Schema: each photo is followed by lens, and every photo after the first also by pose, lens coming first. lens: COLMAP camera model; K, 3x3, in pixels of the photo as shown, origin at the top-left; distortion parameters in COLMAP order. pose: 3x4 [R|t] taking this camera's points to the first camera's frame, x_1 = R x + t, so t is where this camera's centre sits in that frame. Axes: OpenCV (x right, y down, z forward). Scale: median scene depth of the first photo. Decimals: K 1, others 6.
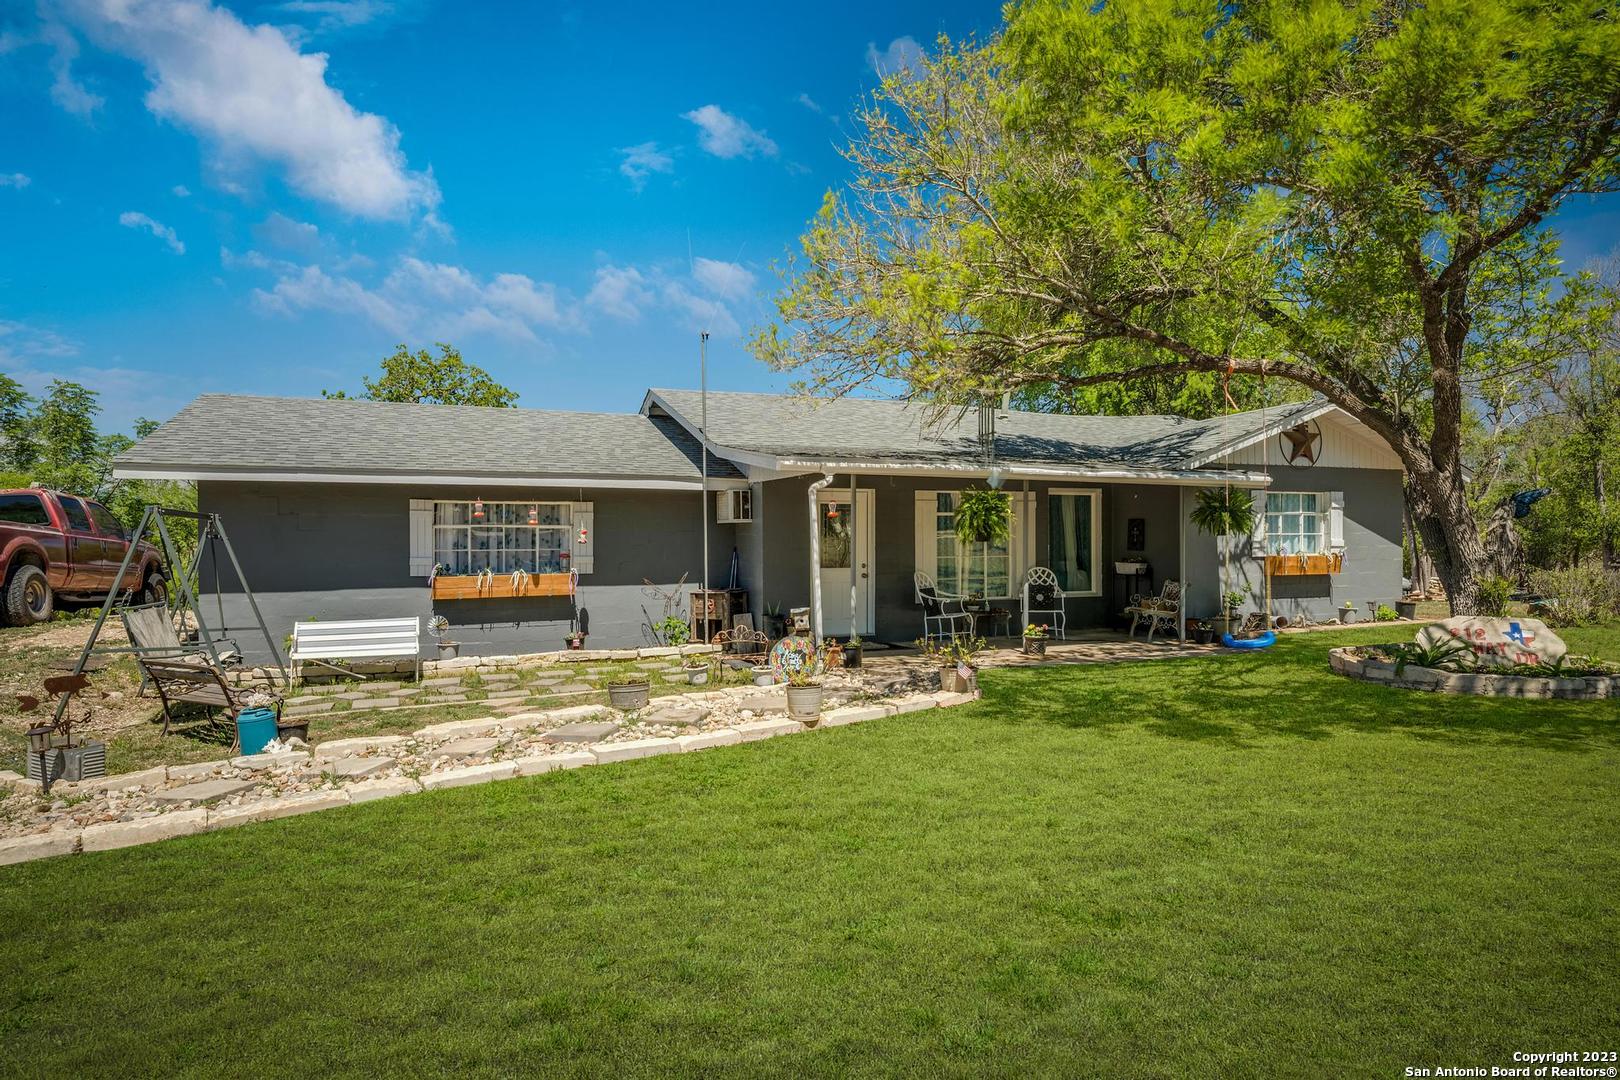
lens RADIAL K [[847.6, 0, 810.0], [0, 847.6, 540.7], [0, 0, 1]] dist [0.005691, 0.000258]
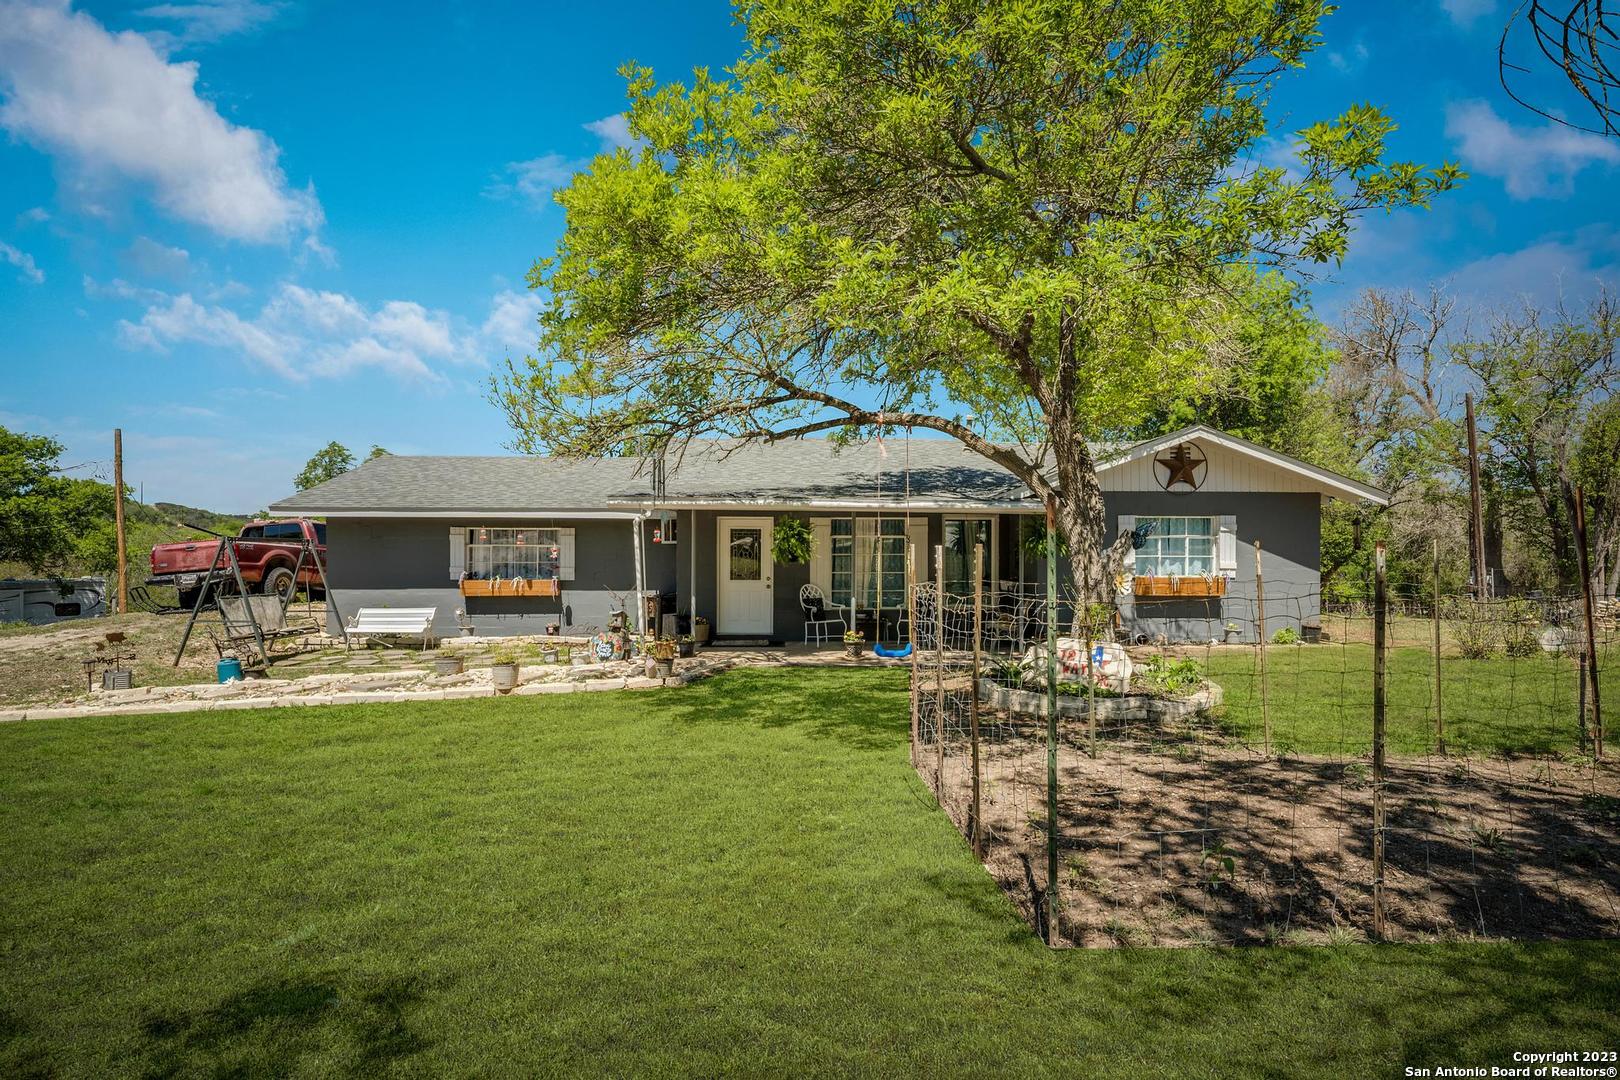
lens RADIAL K [[745.8, 0, 810.3], [0, 745.8, 540.0], [0, 0, 1]] dist [-0.003605, -0.000065]
pose [[0.945813, 0.004086, -0.324686, 0.496353], [-0.008152, 0.999904, -0.011165, -0.016028], [0.324610, 0.013207, 0.945756, -0.012098]]
